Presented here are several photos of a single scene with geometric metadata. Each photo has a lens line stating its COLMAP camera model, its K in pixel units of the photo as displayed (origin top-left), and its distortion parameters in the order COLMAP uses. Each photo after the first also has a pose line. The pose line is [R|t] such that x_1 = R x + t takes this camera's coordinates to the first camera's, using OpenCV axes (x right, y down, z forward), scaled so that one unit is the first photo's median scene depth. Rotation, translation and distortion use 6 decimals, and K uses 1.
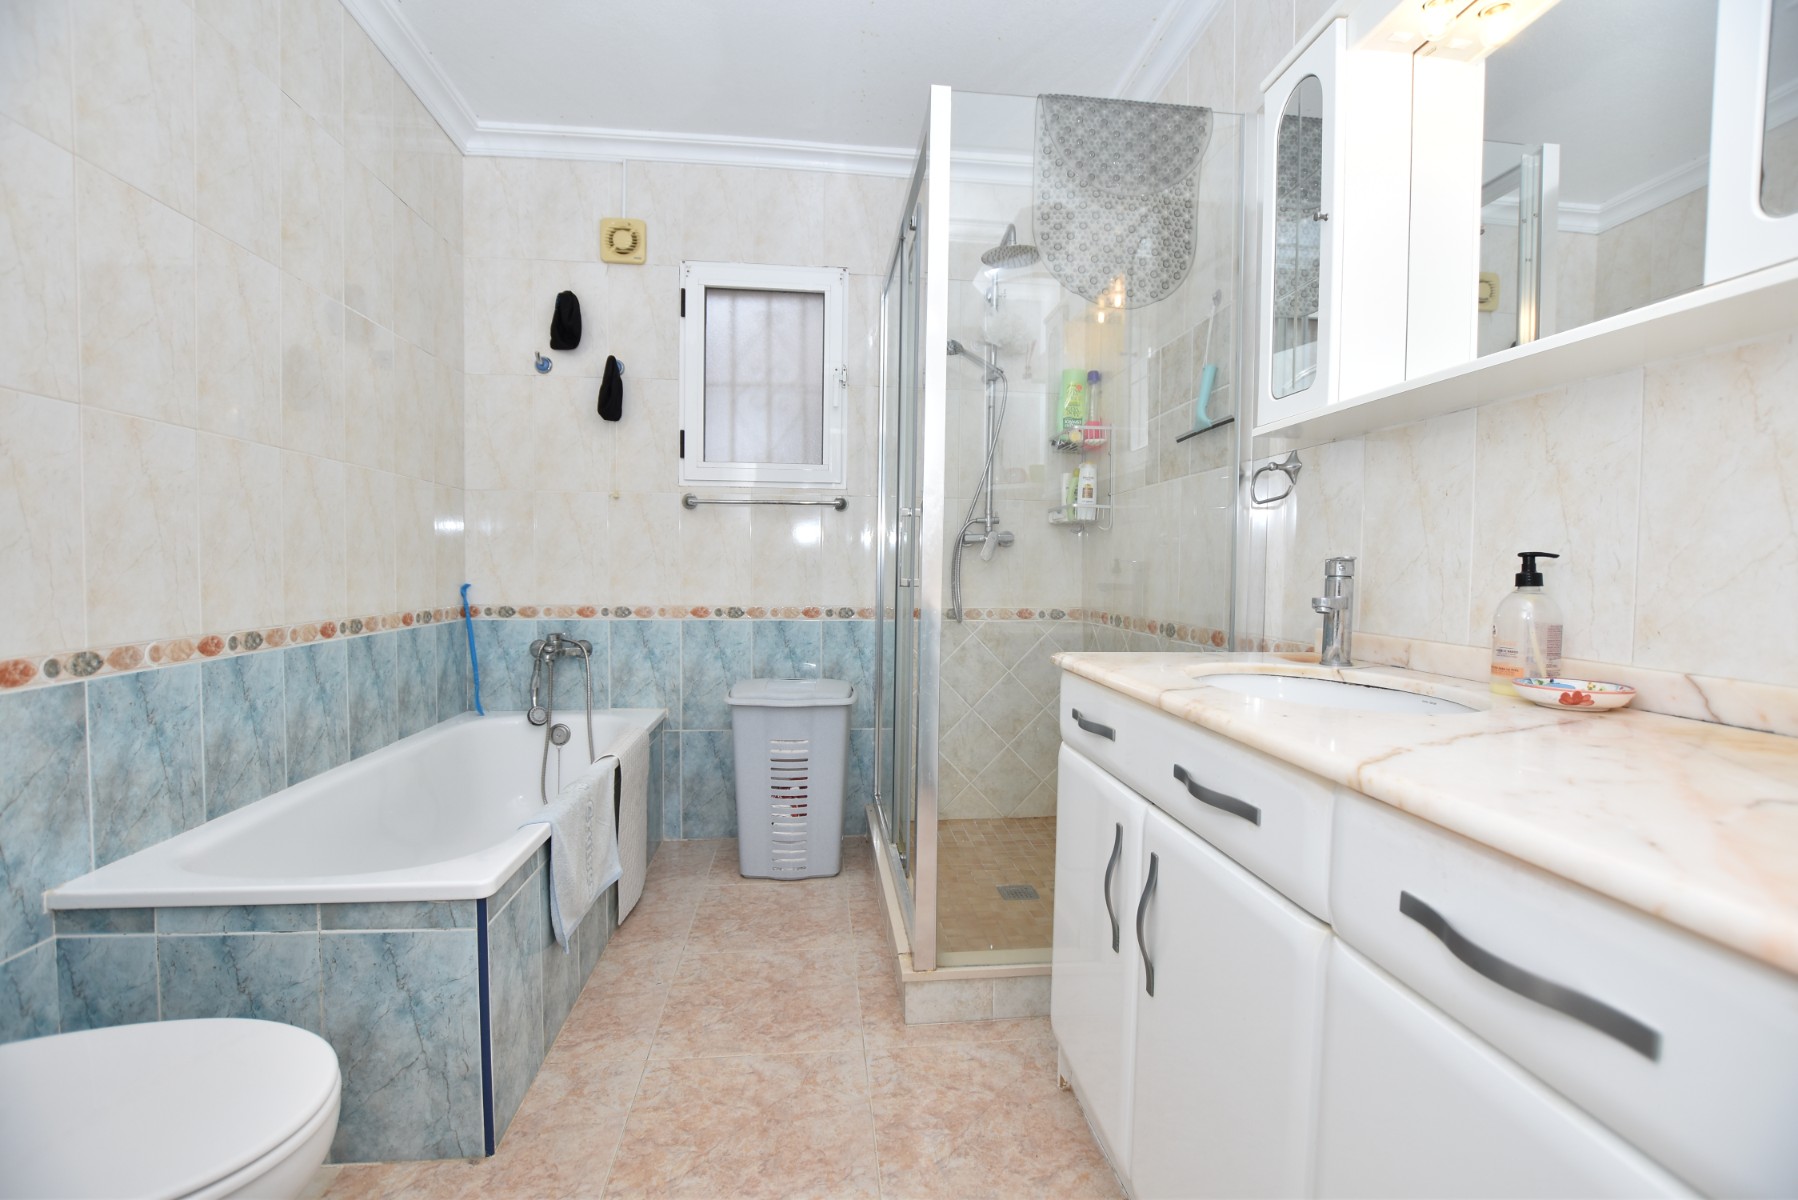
lens RADIAL K [[799.5, 0, 901.3], [0, 799.5, 598.9], [0, 0, 1]] dist [-0.029955, 0.004874]
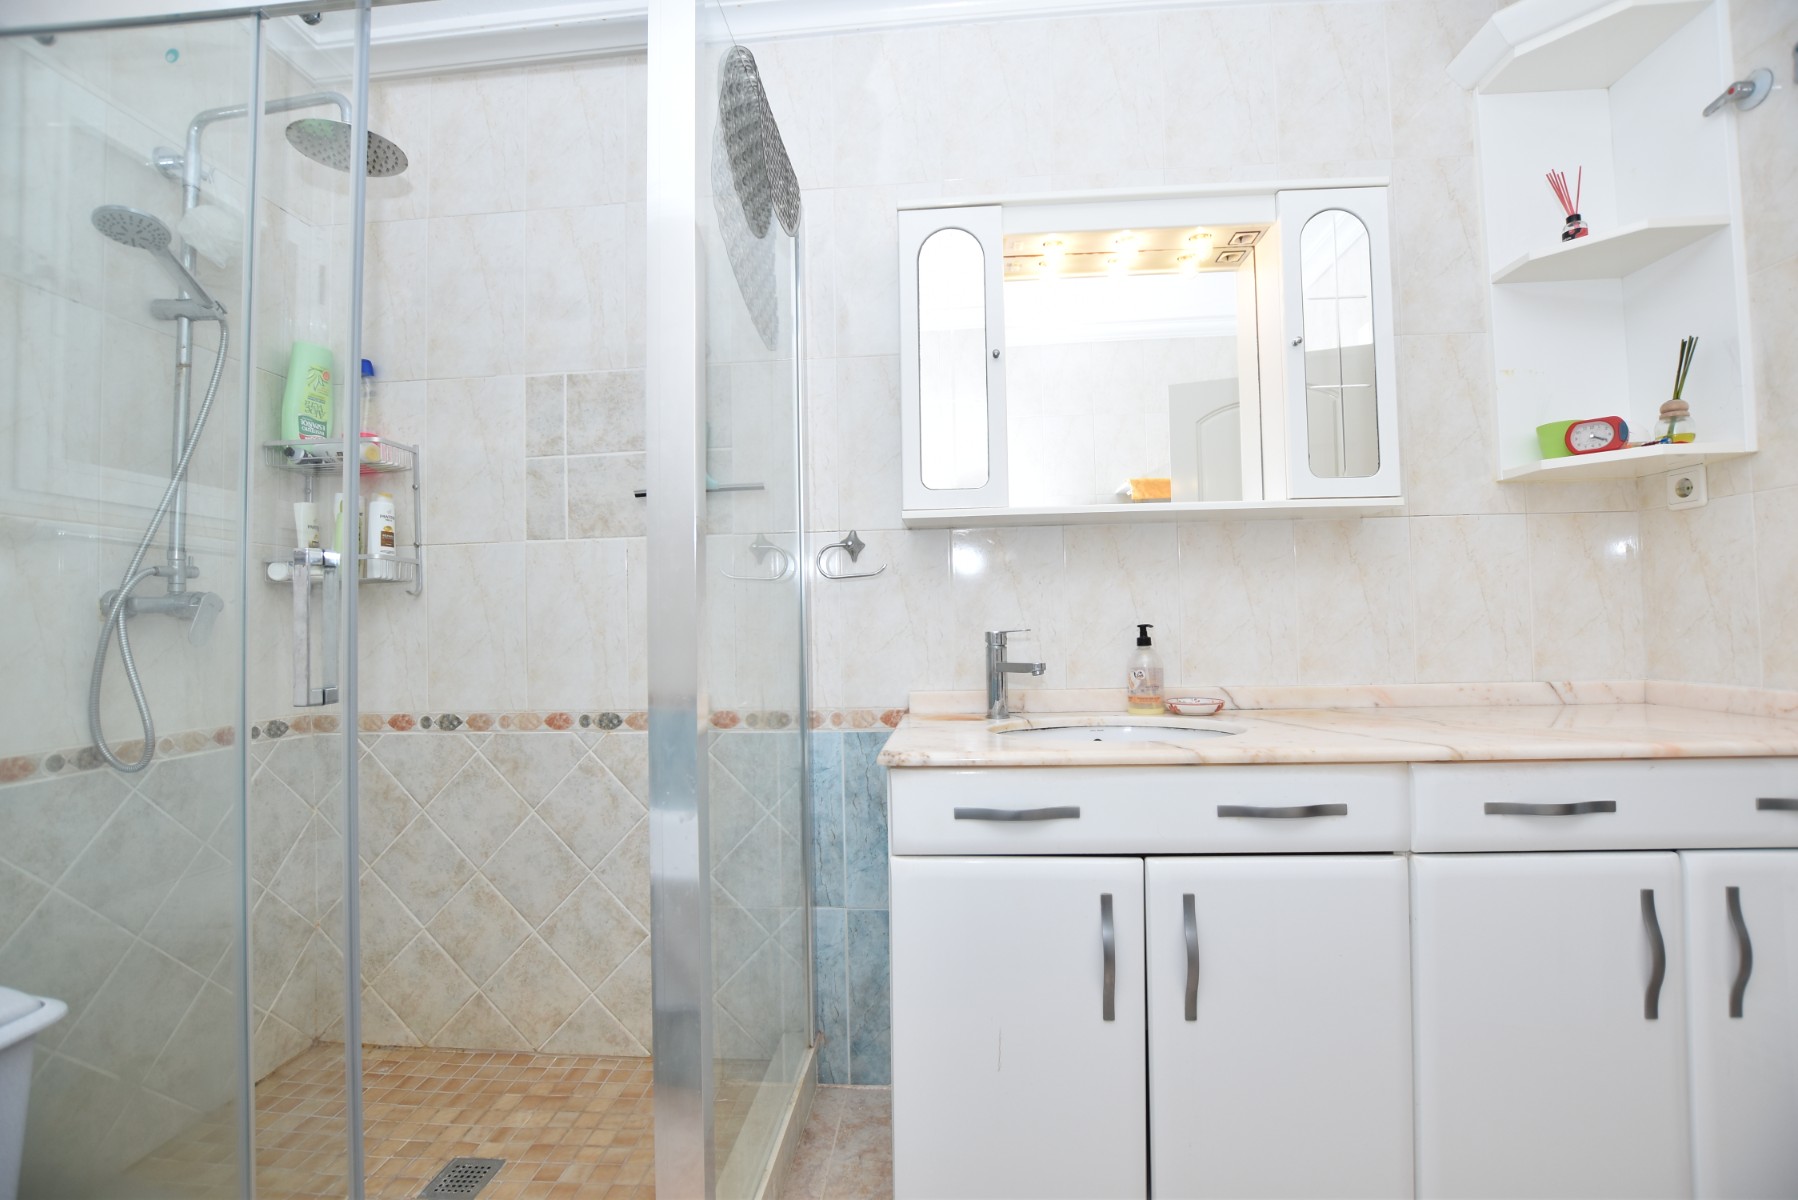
lens RADIAL K [[799.5, 0, 904.9], [0, 799.5, 600.5], [0, 0, 1]] dist [-0.029955, 0.004874]
pose [[0.171020, 0.007738, 0.985237, -0.628595], [0.061093, 0.997962, -0.018442, -0.075482], [-0.983372, 0.063345, 0.170199, 0.835728]]
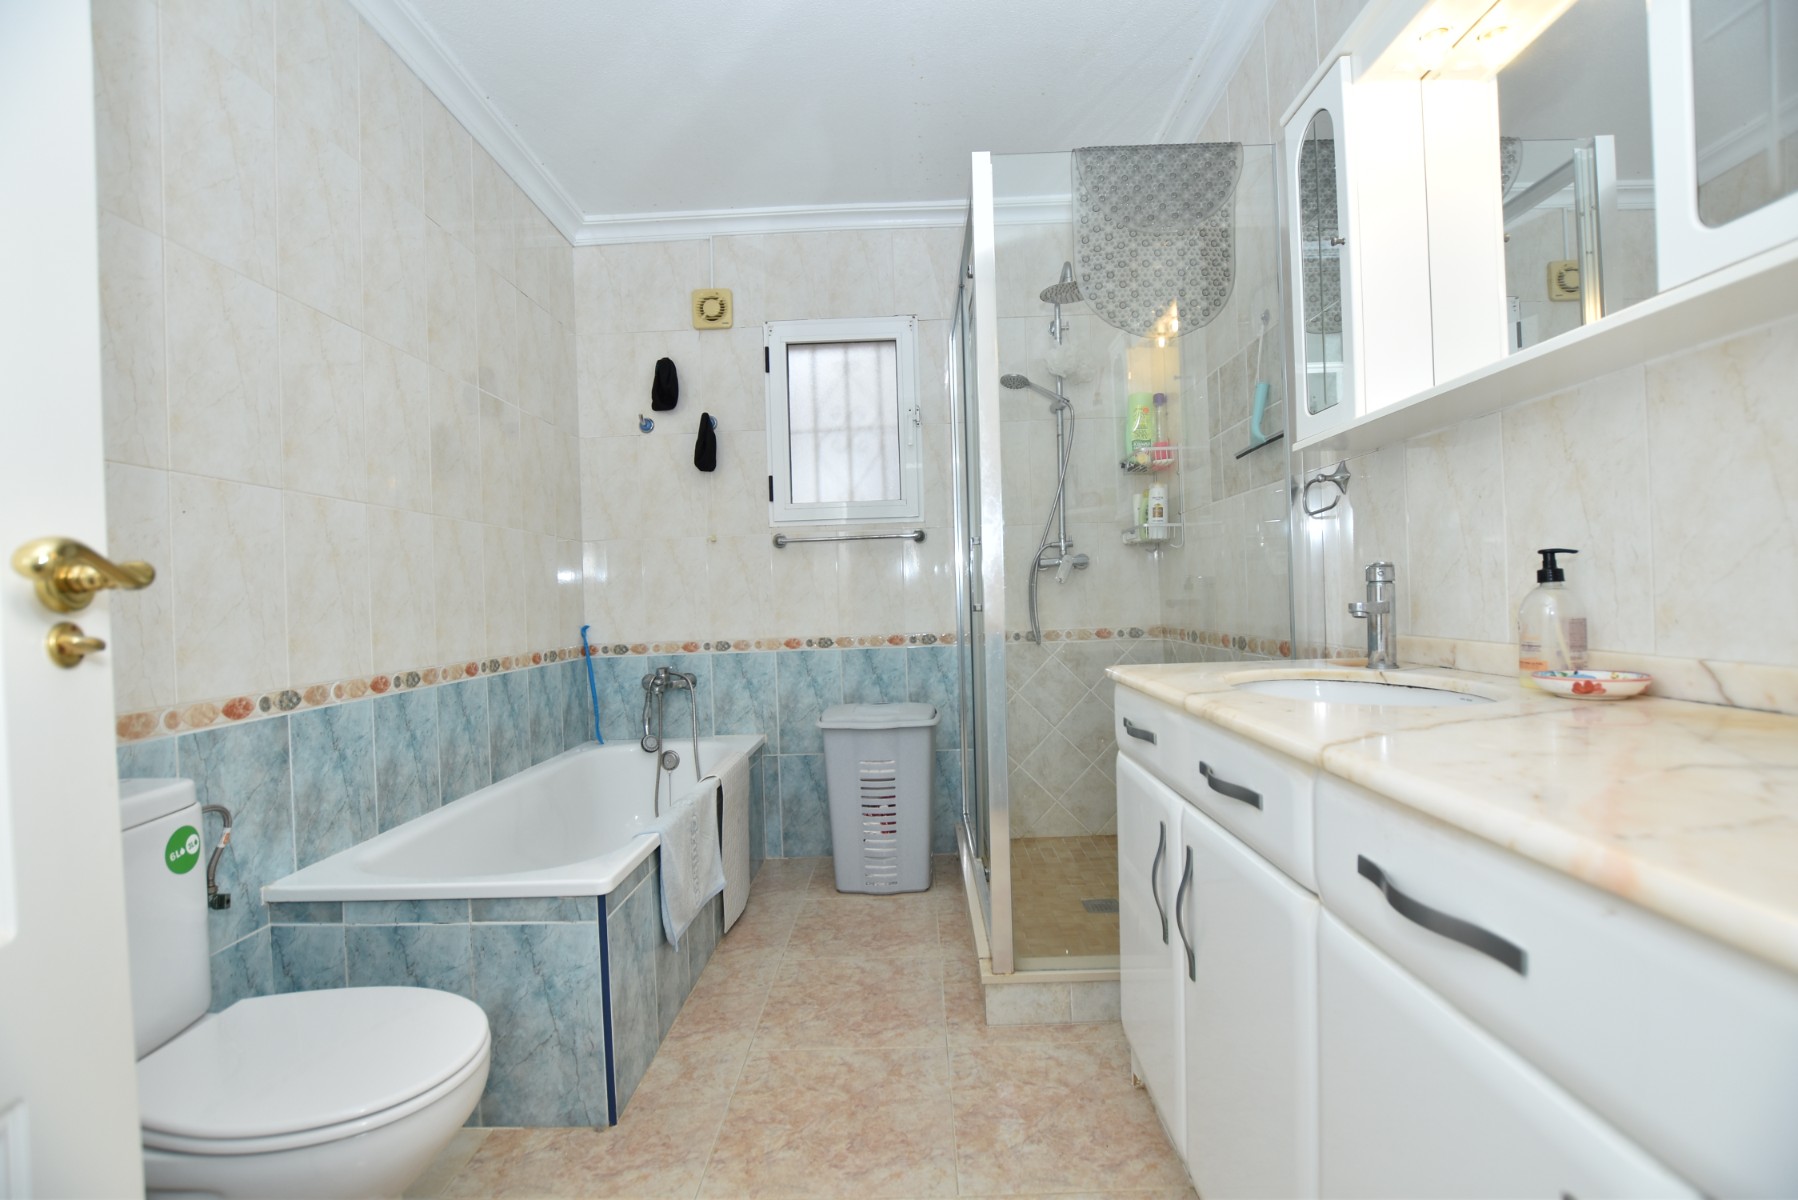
lens RADIAL K [[799.5, 0, 899.4], [0, 799.5, 598.2], [0, 0, 1]] dist [-0.029955, 0.004874]
pose [[0.990777, -0.043941, -0.128179, 0.058099], [0.039070, 0.998425, -0.040273, 0.009192], [0.129747, 0.034893, 0.990933, -0.090969]]
